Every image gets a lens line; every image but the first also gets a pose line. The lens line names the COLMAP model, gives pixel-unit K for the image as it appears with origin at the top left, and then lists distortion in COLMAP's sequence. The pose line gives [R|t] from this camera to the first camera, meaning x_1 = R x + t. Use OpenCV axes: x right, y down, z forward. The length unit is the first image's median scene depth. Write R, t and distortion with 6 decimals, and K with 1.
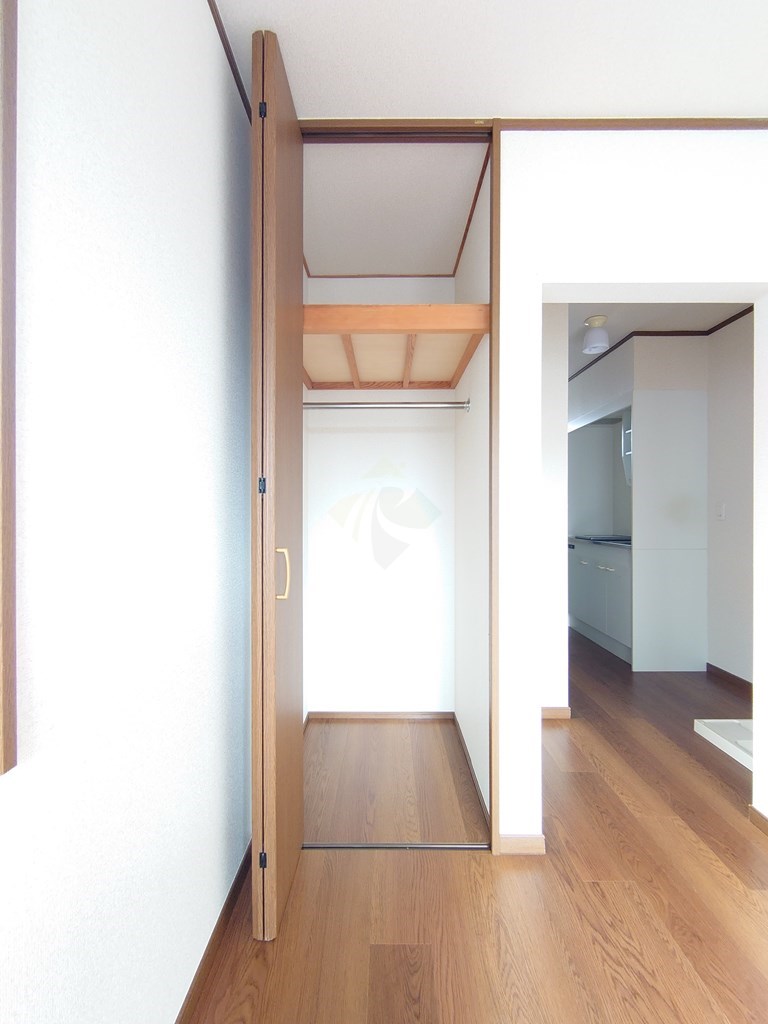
lens RADIAL K [[440.7, 0, 384.2], [0, 440.7, 513.6], [0, 0, 1]] dist [0.000278, -0.000660]
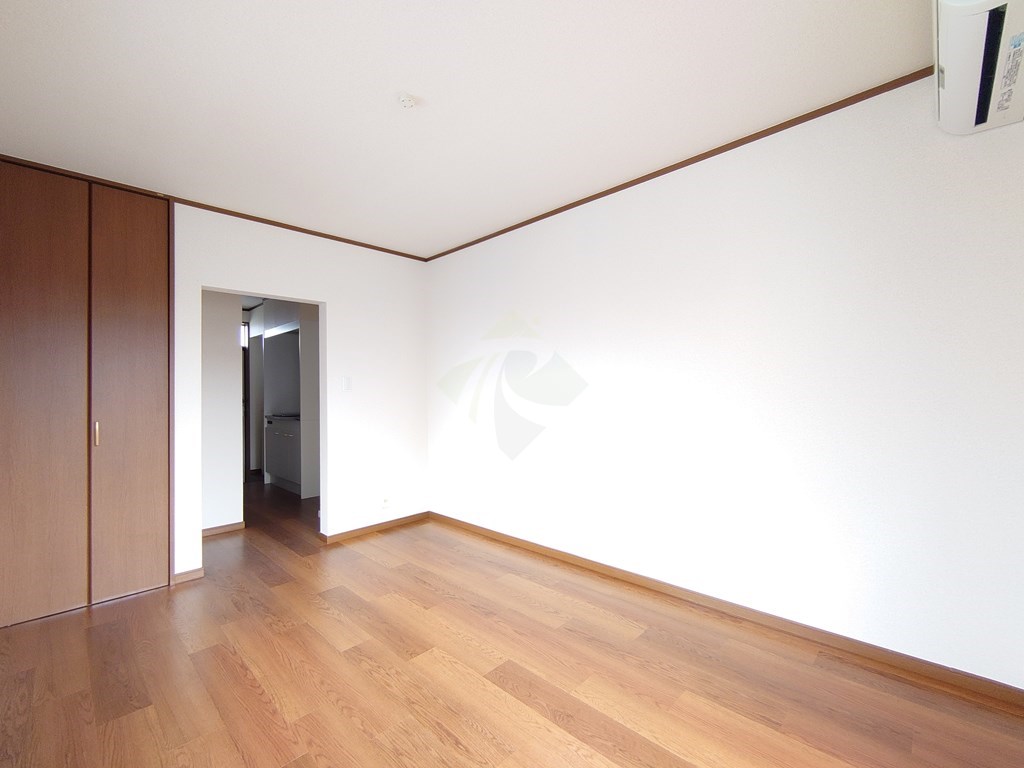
lens RADIAL K [[440.7, 0, 511.9], [0, 440.7, 386.6], [0, 0, 1]] dist [0.000278, -0.000660]
pose [[0.686629, -0.003911, 0.726998, -0.089798], [0.012396, 0.999903, -0.006329, -0.034829], [-0.726902, 0.013358, 0.686611, -1.009359]]
